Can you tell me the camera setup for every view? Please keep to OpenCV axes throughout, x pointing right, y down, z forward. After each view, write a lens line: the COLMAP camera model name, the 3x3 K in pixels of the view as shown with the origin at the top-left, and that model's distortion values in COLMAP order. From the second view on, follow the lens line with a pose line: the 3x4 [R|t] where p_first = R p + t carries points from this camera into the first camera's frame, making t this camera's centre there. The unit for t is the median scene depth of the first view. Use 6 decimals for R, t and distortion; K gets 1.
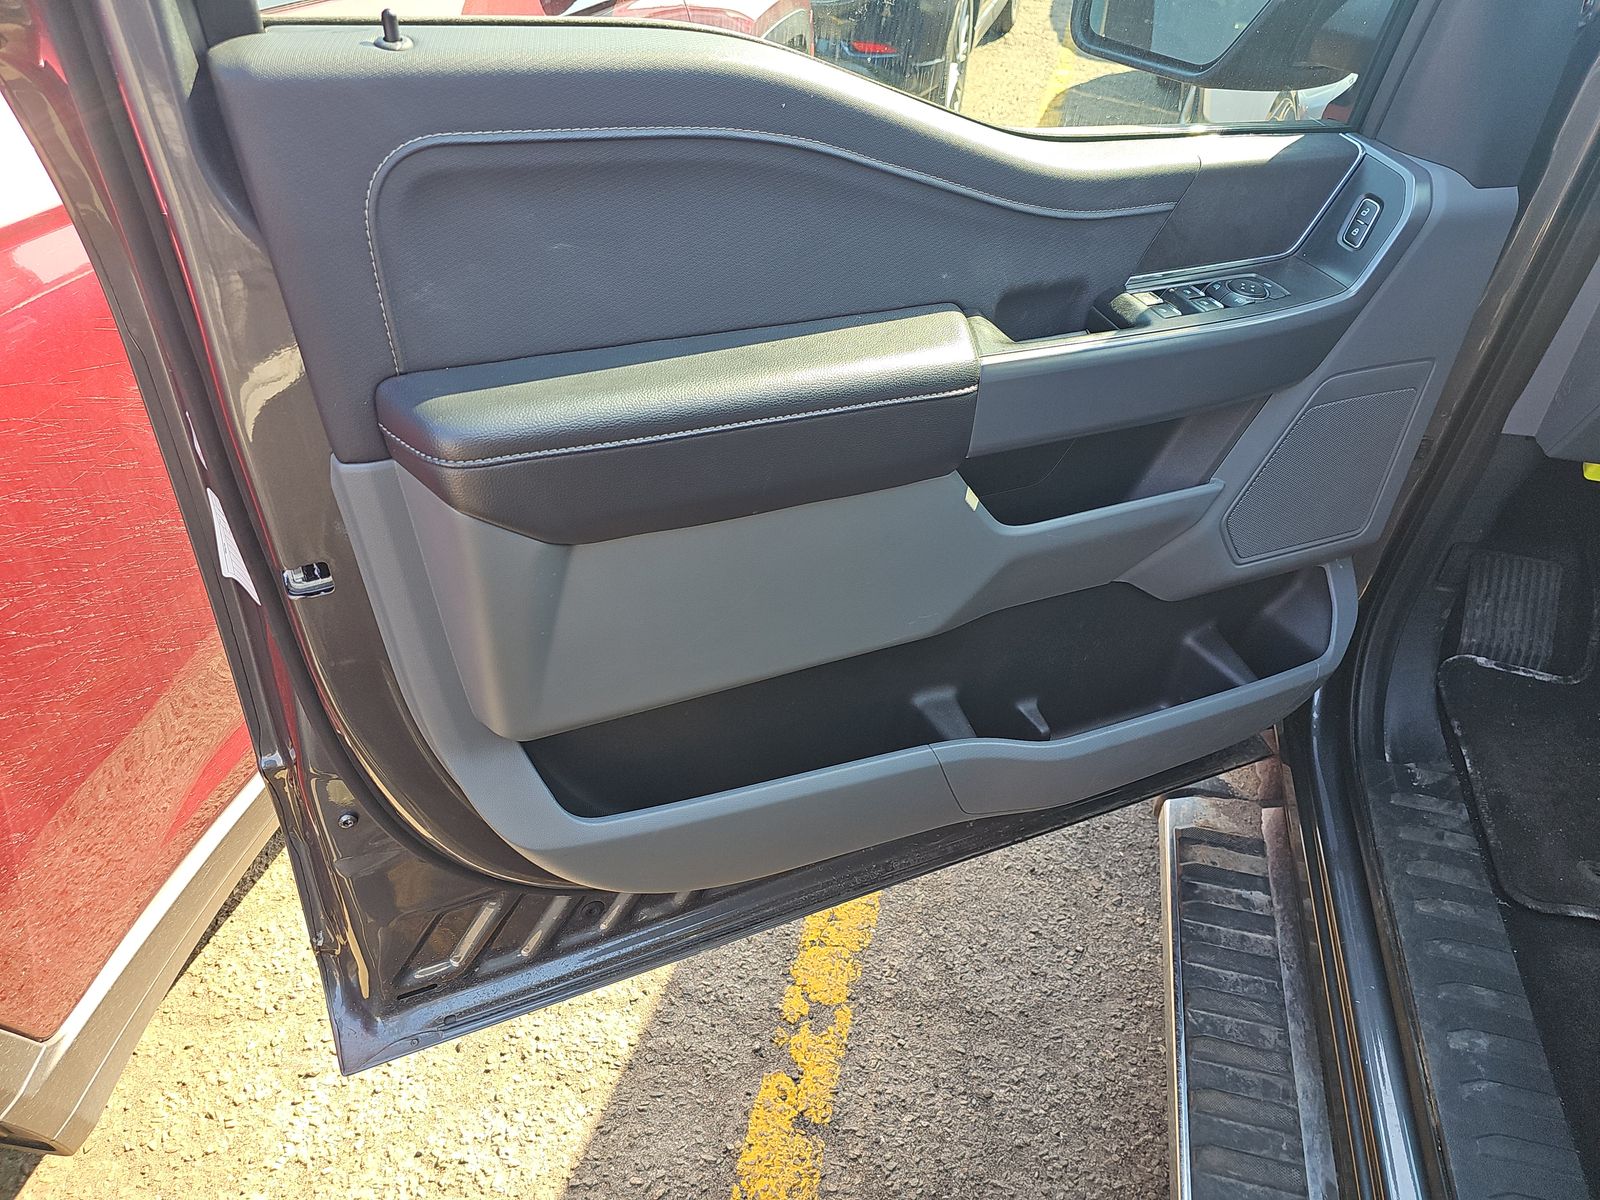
lens RADIAL K [[1053.4, 0, 820.7], [0, 1053.4, 590.1], [0, 0, 1]] dist [0.076189, -0.084383]
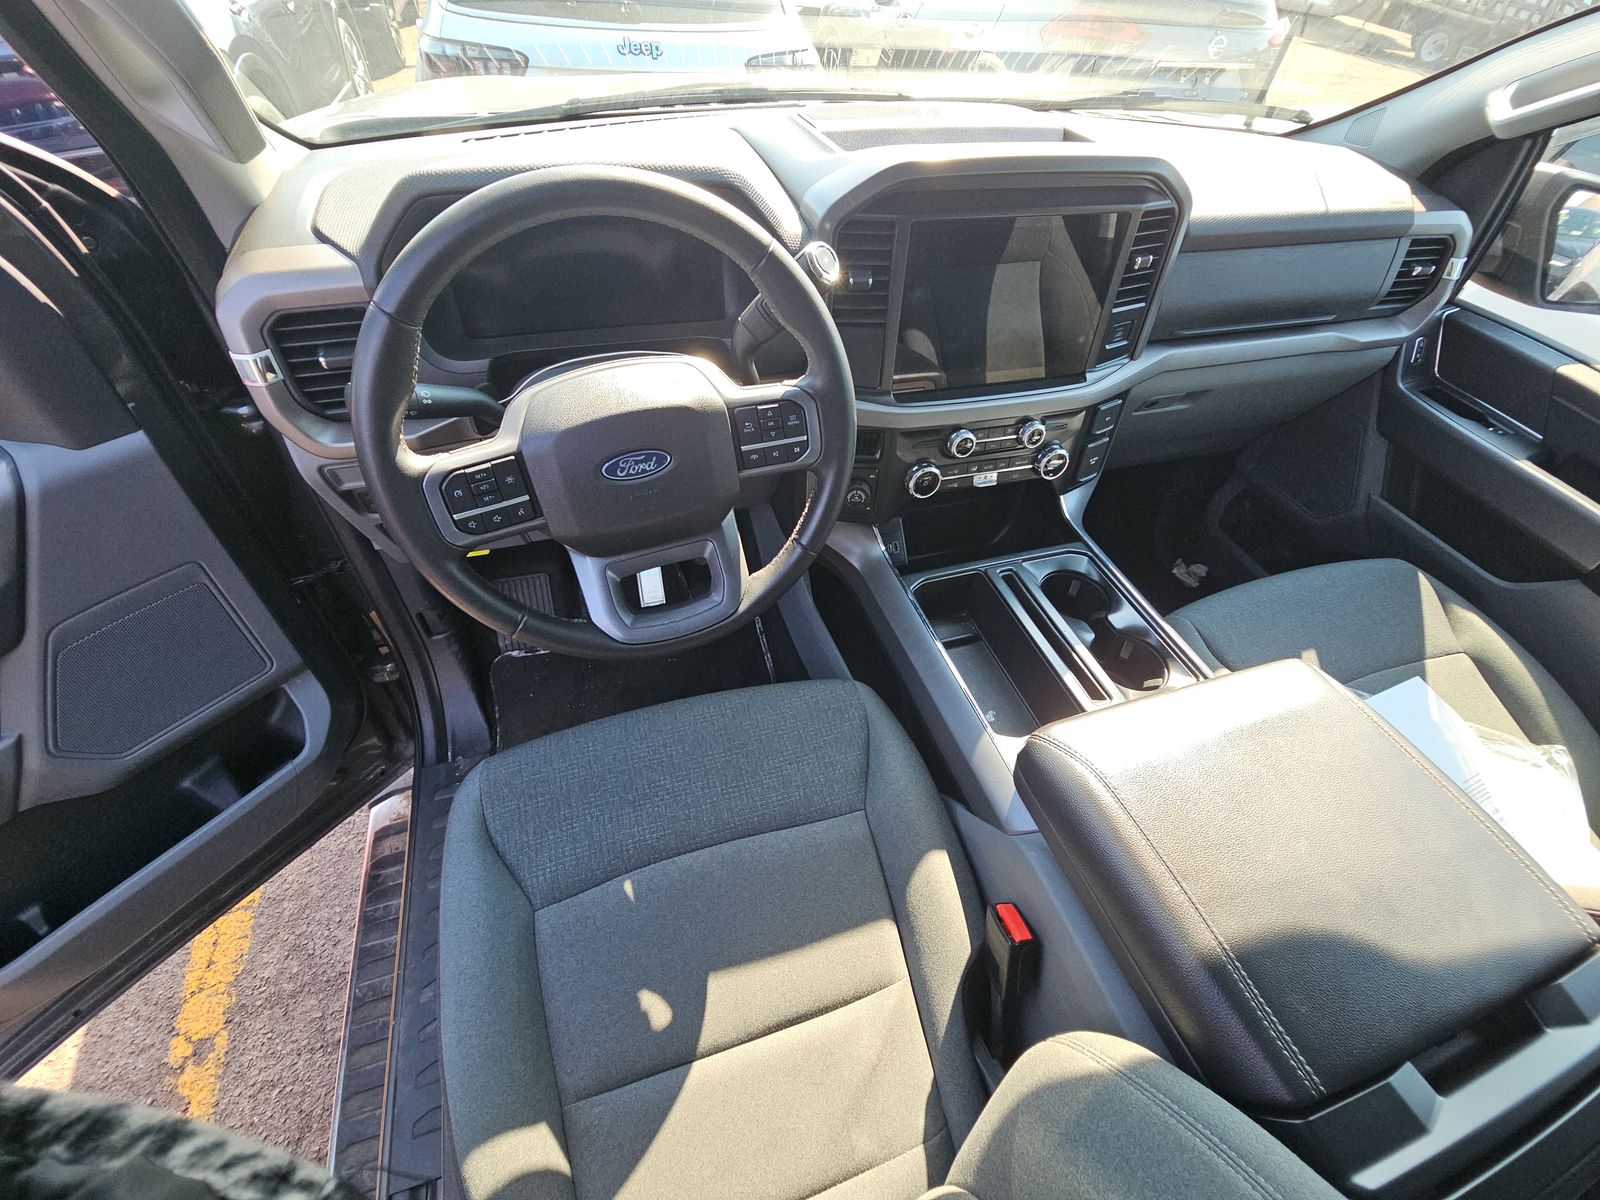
lens RADIAL K [[645.5, 0, 803.3], [0, 645.5, 592.4], [0, 0, 1]] dist [0.008589, -0.006009]
pose [[0.851760, -0.367673, 0.373258, 0.667617], [0.299178, 0.926164, 0.229594, -0.104094], [-0.430114, -0.083889, 0.898868, 0.011337]]
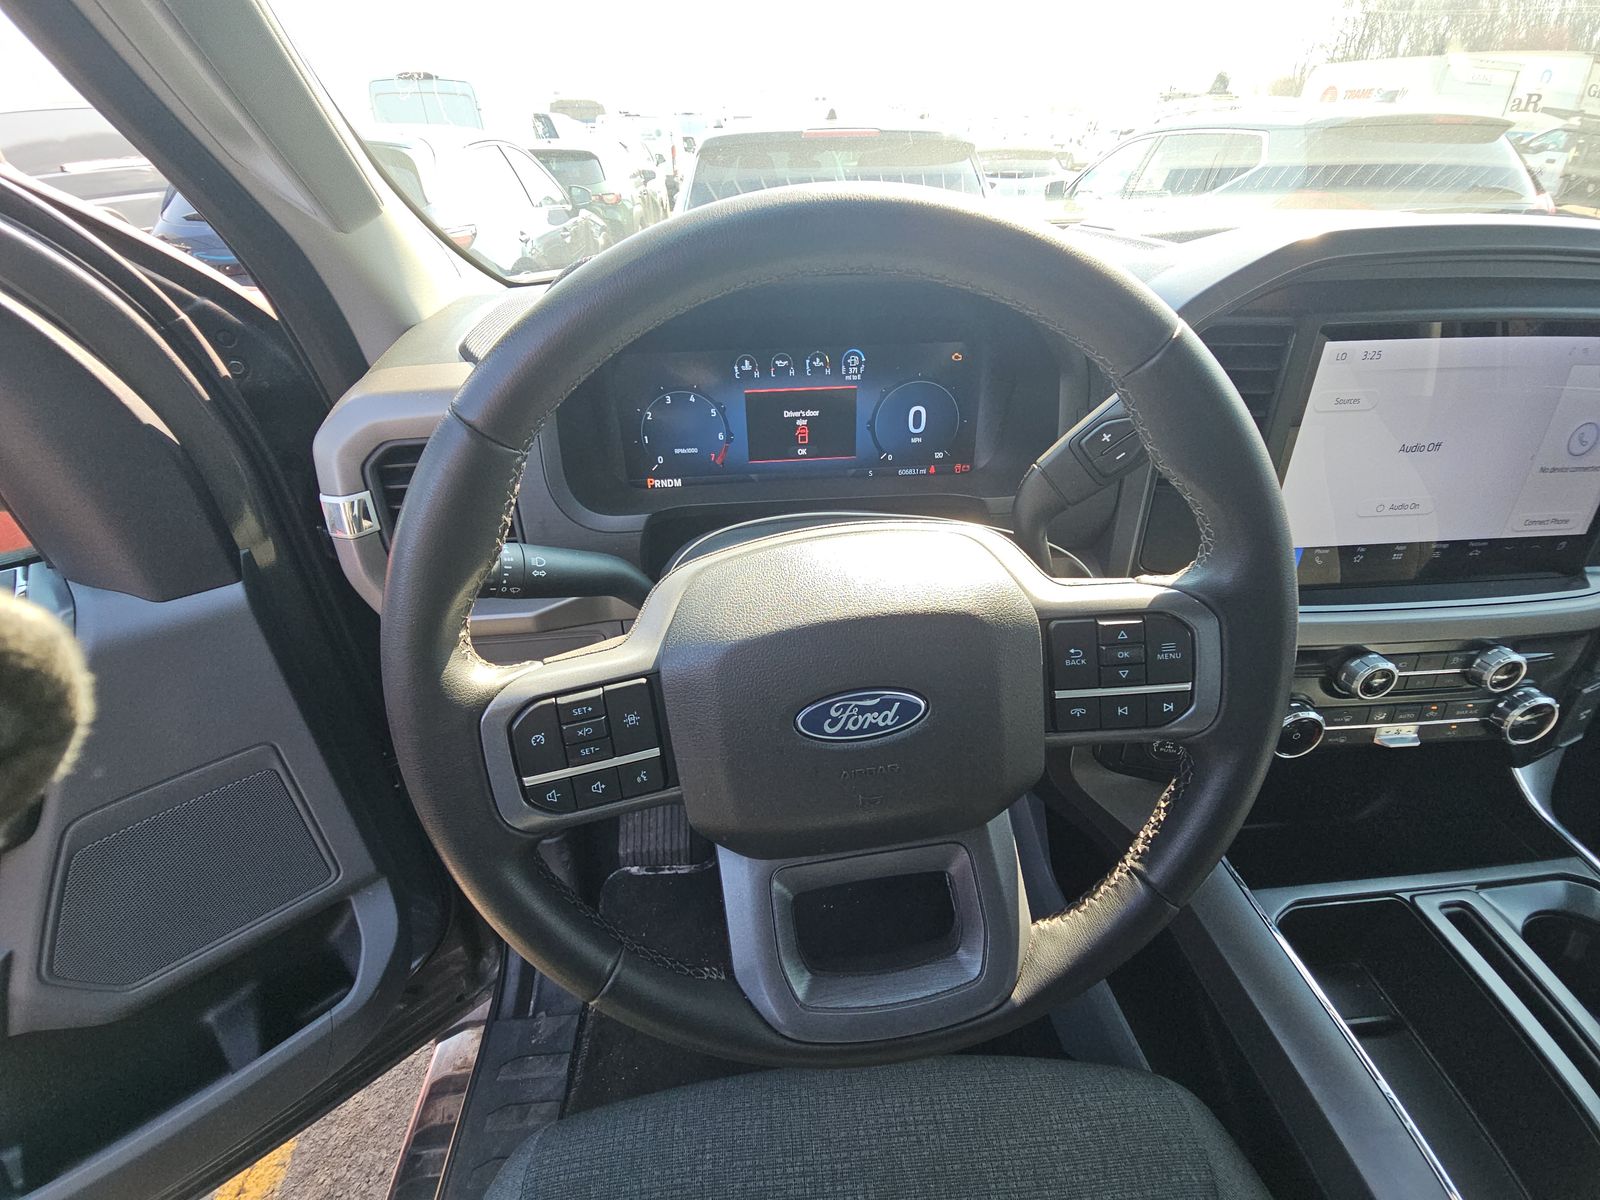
lens RADIAL K [[667.3, 0, 800.0], [0, 667.3, 600.0], [0, 0, 1]] dist [-0.000849, -0.000310]
pose [[0.951048, -0.213319, 0.223615, 0.701714], [0.229322, 0.972171, -0.047912, -0.148683], [-0.207172, 0.096847, 0.973499, 0.221999]]
